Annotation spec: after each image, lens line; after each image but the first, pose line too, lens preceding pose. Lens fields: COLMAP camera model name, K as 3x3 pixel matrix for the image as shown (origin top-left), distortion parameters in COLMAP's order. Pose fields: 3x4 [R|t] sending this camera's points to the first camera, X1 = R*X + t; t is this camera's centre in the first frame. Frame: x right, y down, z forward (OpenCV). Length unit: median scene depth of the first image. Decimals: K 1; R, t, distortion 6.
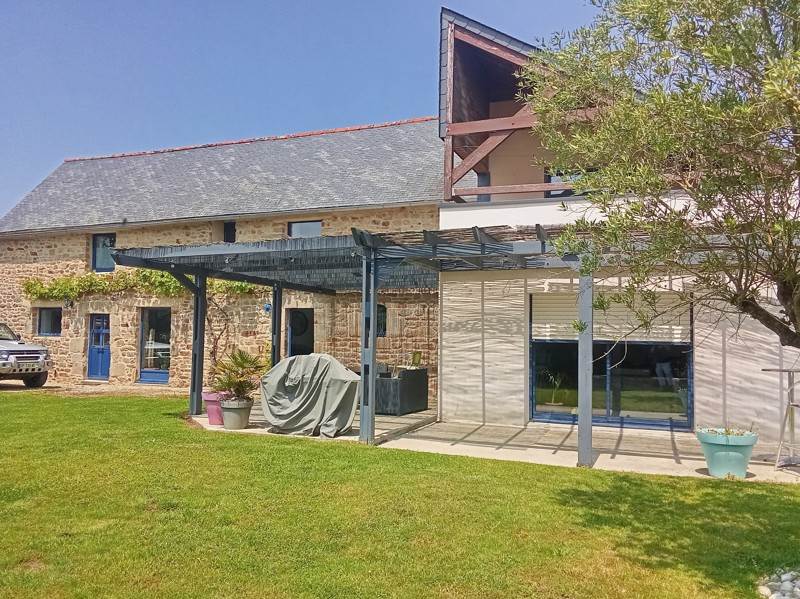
lens RADIAL K [[633.7, 0, 440.5], [0, 633.7, 307.1], [0, 0, 1]] dist [0.060565, -0.025246]
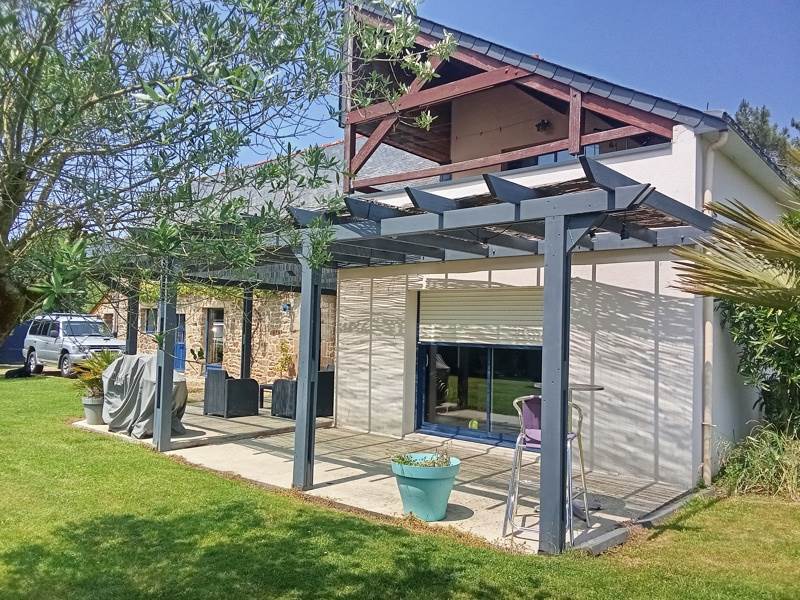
lens RADIAL K [[633.7, 0, 431.5], [0, 633.7, 305.0], [0, 0, 1]] dist [0.060565, -0.025246]
pose [[0.937483, -0.008071, -0.347939, 0.471715], [0.008143, 0.999966, -0.001258, 0.000053], [0.347937, -0.001654, 0.937516, 0.160820]]
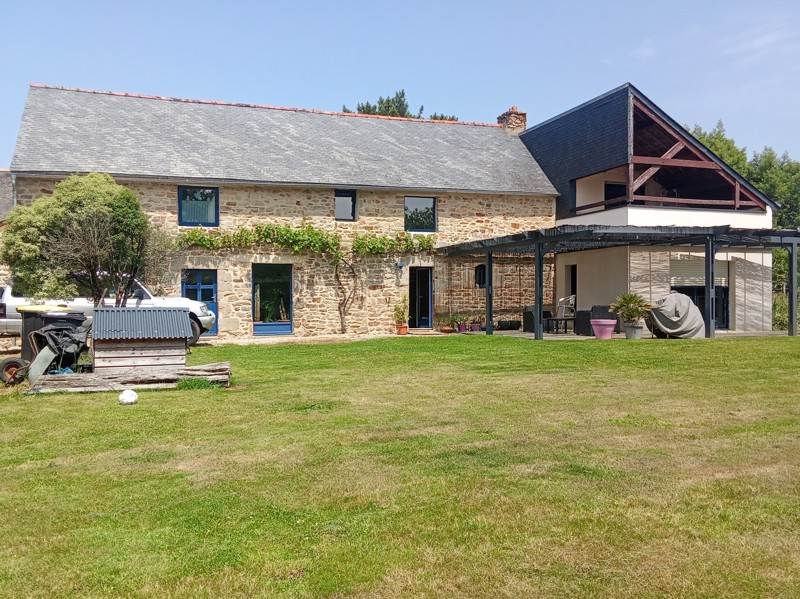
lens RADIAL K [[633.7, 0, 396.1], [0, 633.7, 304.5], [0, 0, 1]] dist [0.060565, -0.025246]
pose [[0.771545, -0.024076, 0.635719, -1.573849], [-0.010674, 0.998653, 0.050775, 0.020308], [-0.636085, -0.045961, 0.770249, 0.093926]]
